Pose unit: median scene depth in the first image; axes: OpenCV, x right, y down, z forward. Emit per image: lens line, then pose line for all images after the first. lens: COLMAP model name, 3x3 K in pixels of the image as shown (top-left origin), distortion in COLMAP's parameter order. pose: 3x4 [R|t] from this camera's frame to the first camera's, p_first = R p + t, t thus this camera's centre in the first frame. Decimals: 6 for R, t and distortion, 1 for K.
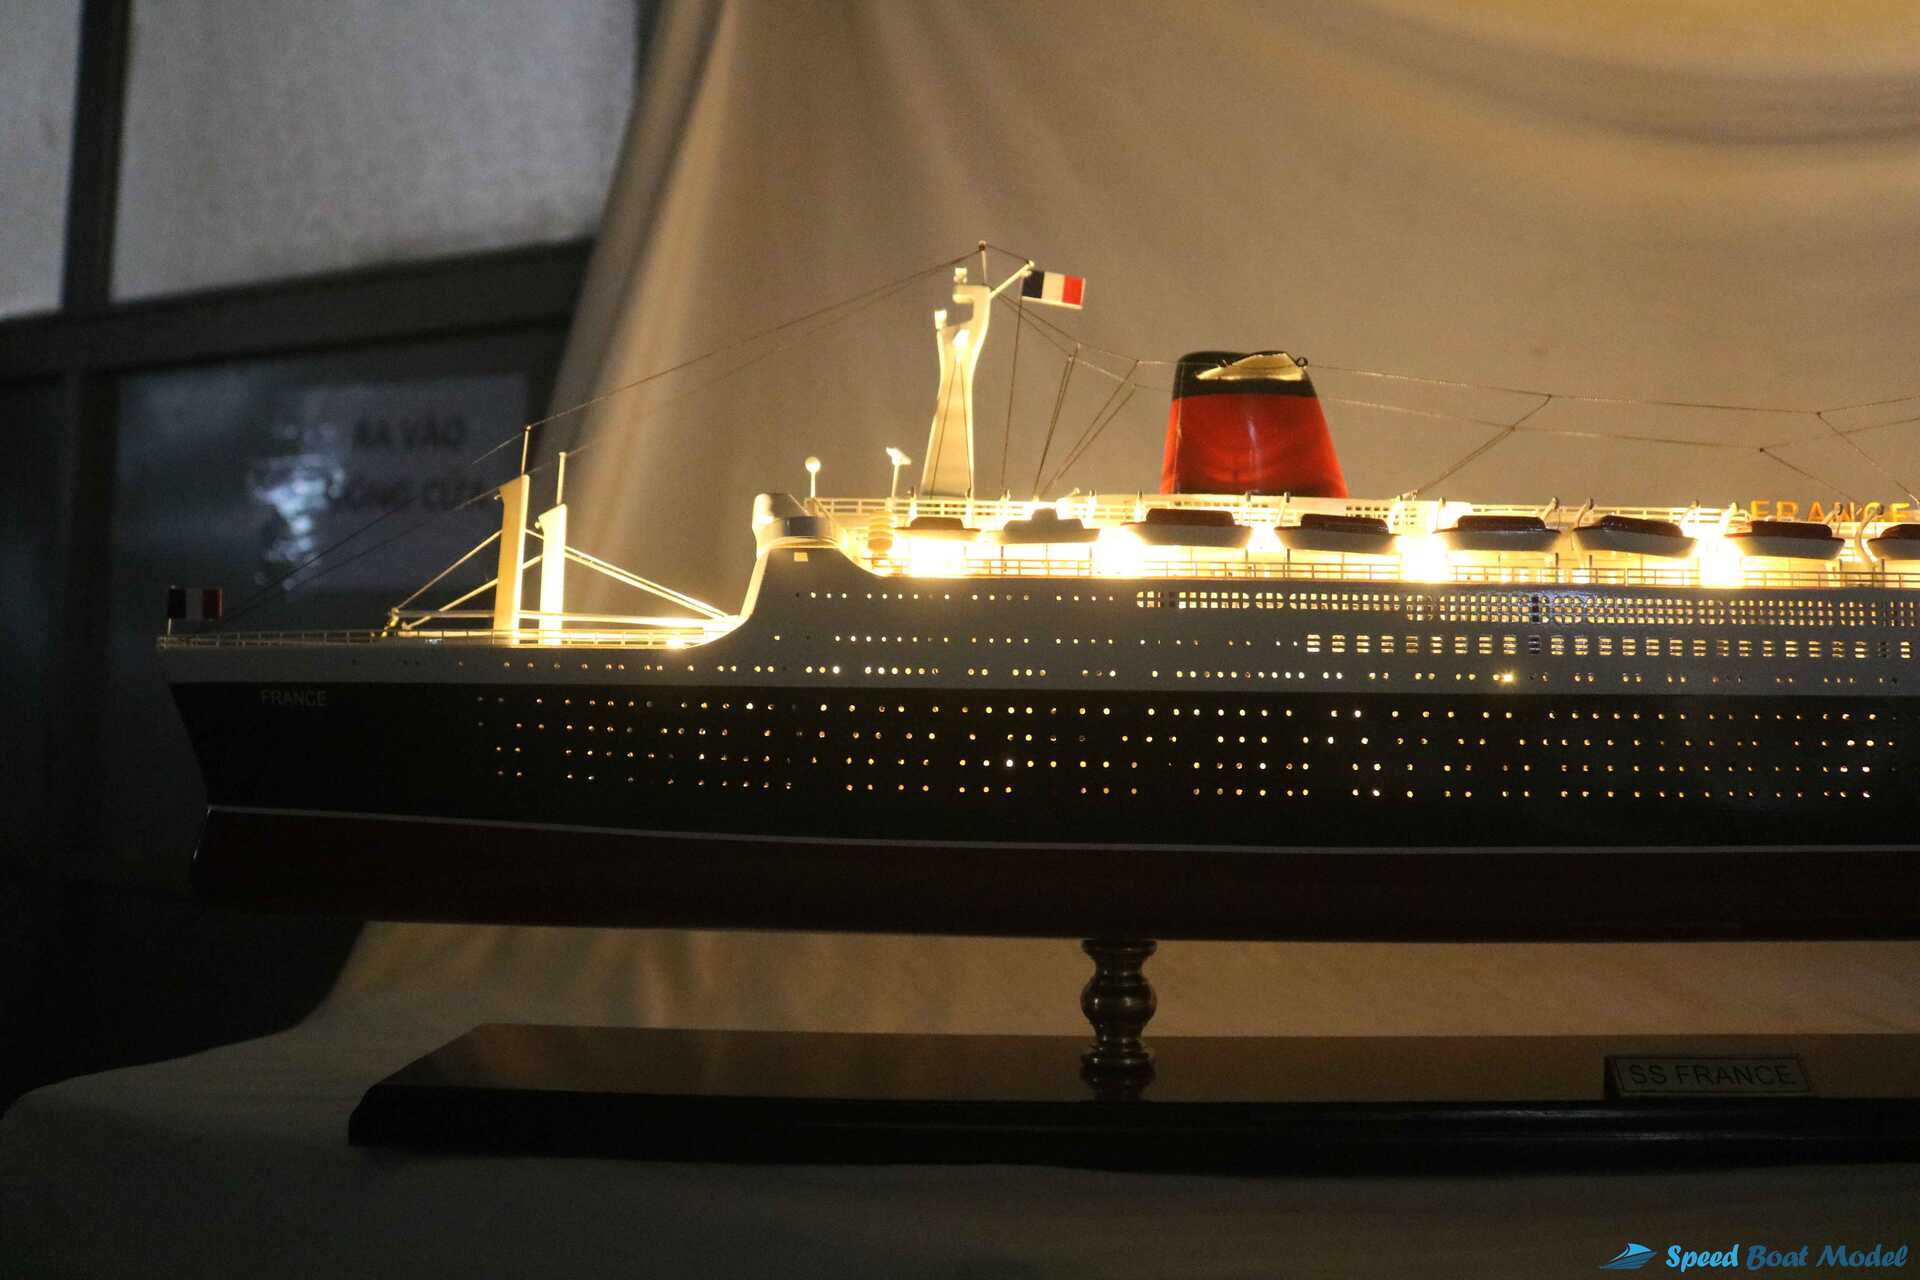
lens RADIAL K [[1583.6, 0, 988.1], [0, 1583.6, 622.8], [0, 0, 1]] dist [-0.119657, 0.065396]
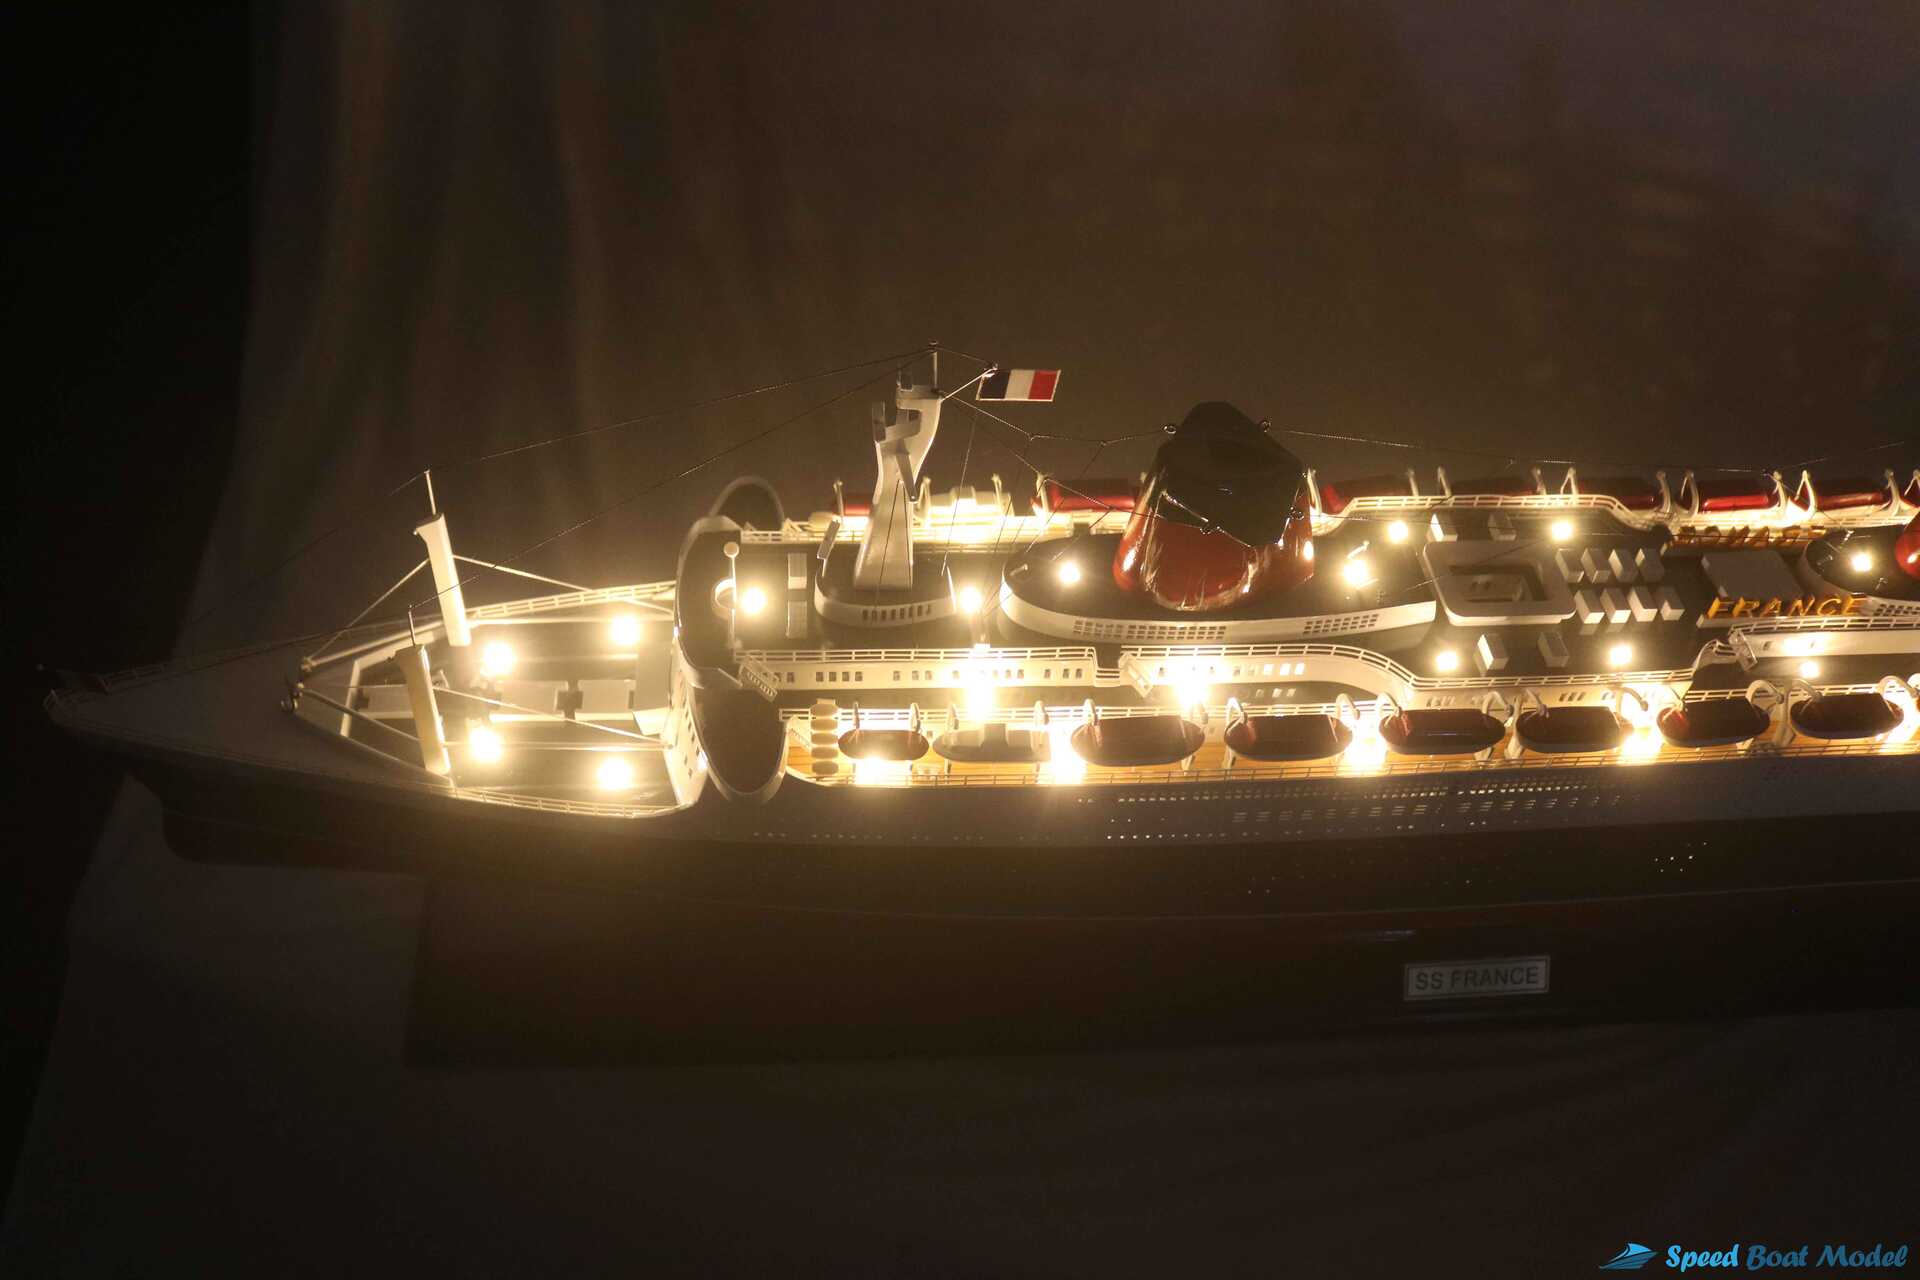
lens RADIAL K [[1583.6, 0, 964.9], [0, 1583.6, 622.0], [0, 0, 1]] dist [-0.119657, 0.065396]
pose [[0.995554, -0.010660, 0.093590, -0.063924], [-0.067587, 0.611226, 0.788565, -0.777354], [-0.065611, -0.791384, 0.607788, 0.418734]]
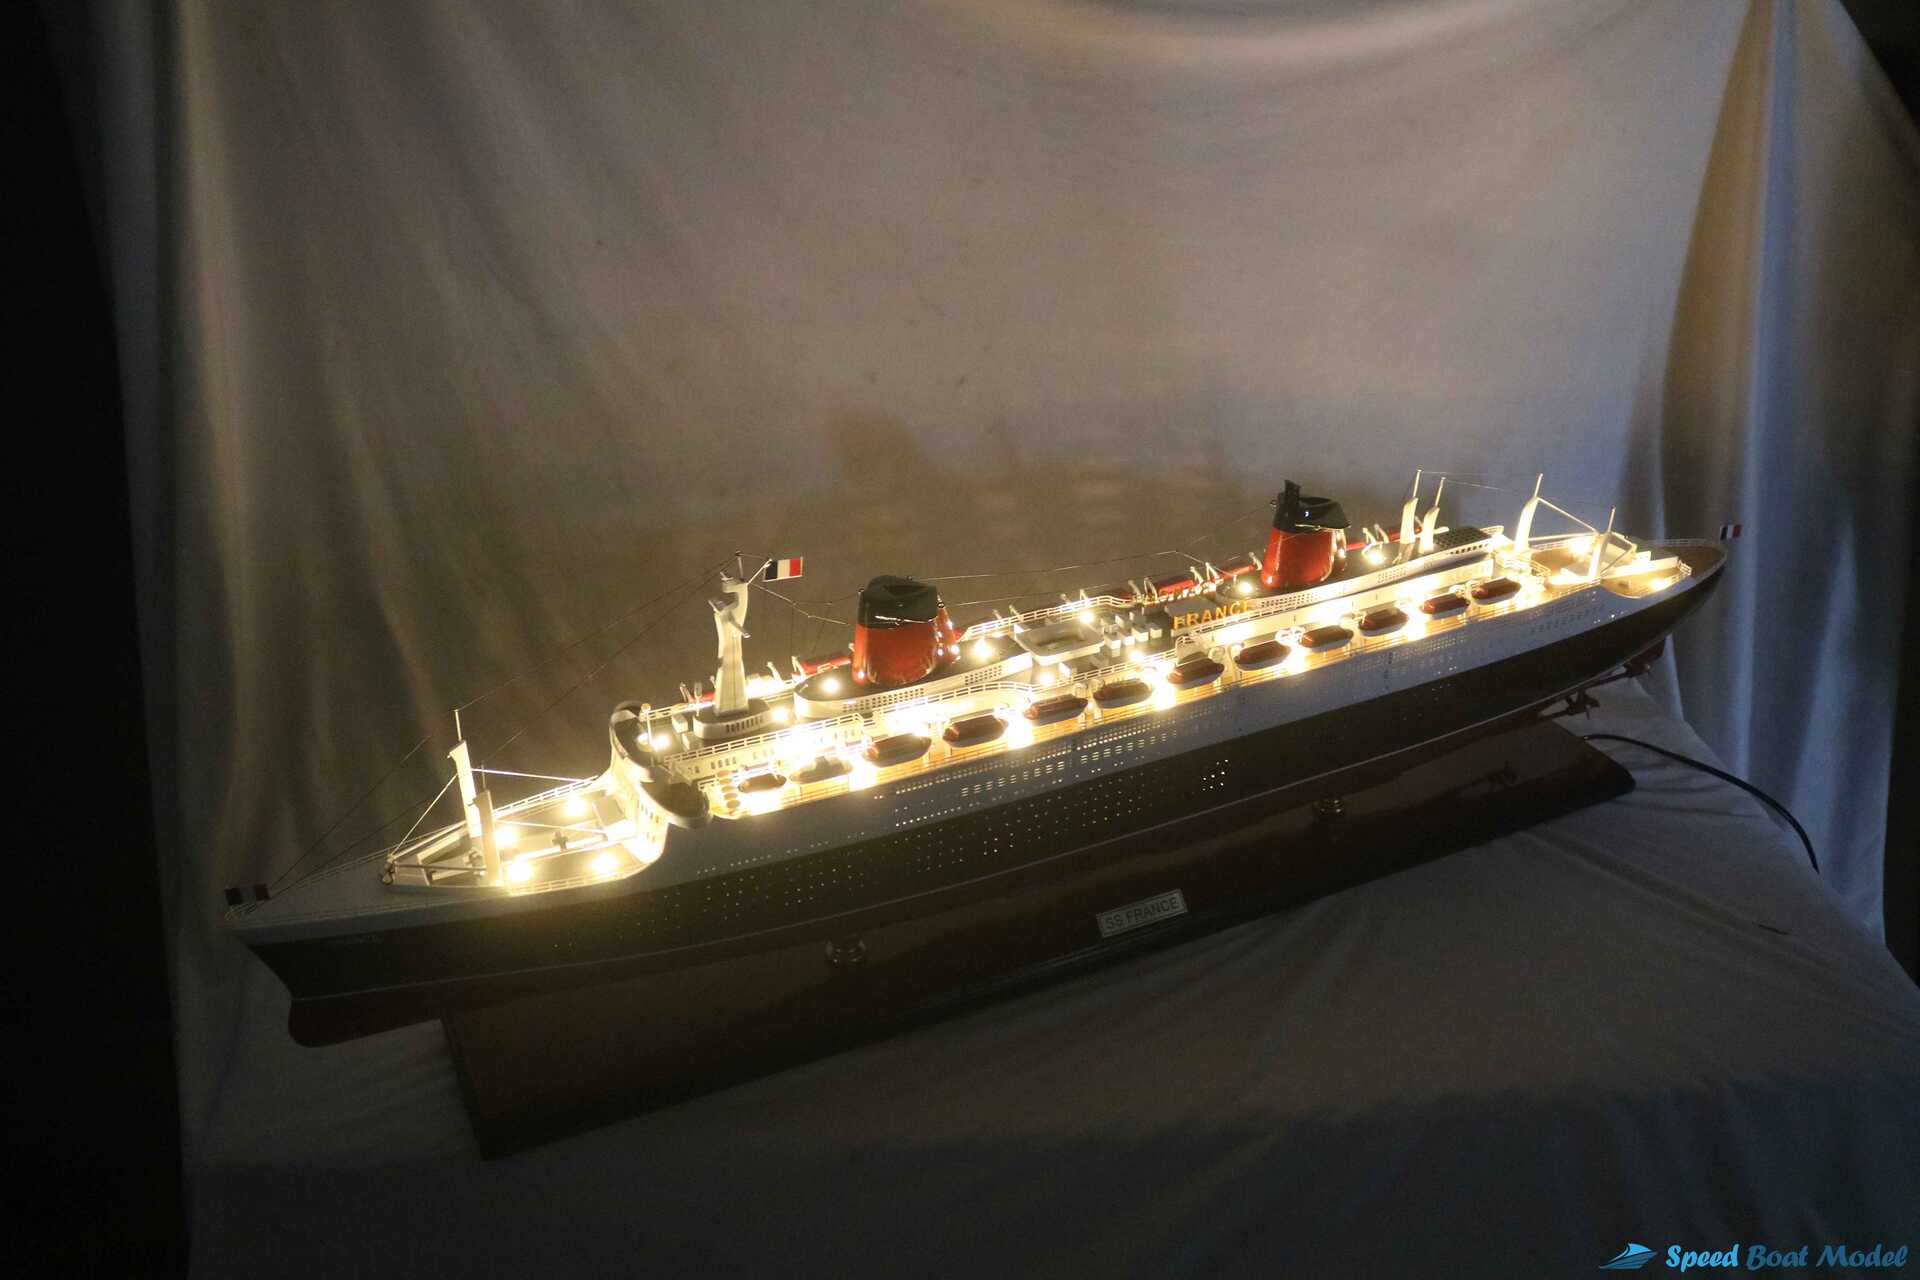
lens RADIAL K [[1583.6, 0, 958.2], [0, 1583.6, 646.0], [0, 0, 1]] dist [-0.119657, 0.065396]
pose [[0.905547, -0.208700, 0.369362, -0.388525], [-0.017656, 0.851340, 0.524316, -0.959647], [-0.423878, -0.481315, 0.767244, -0.281795]]
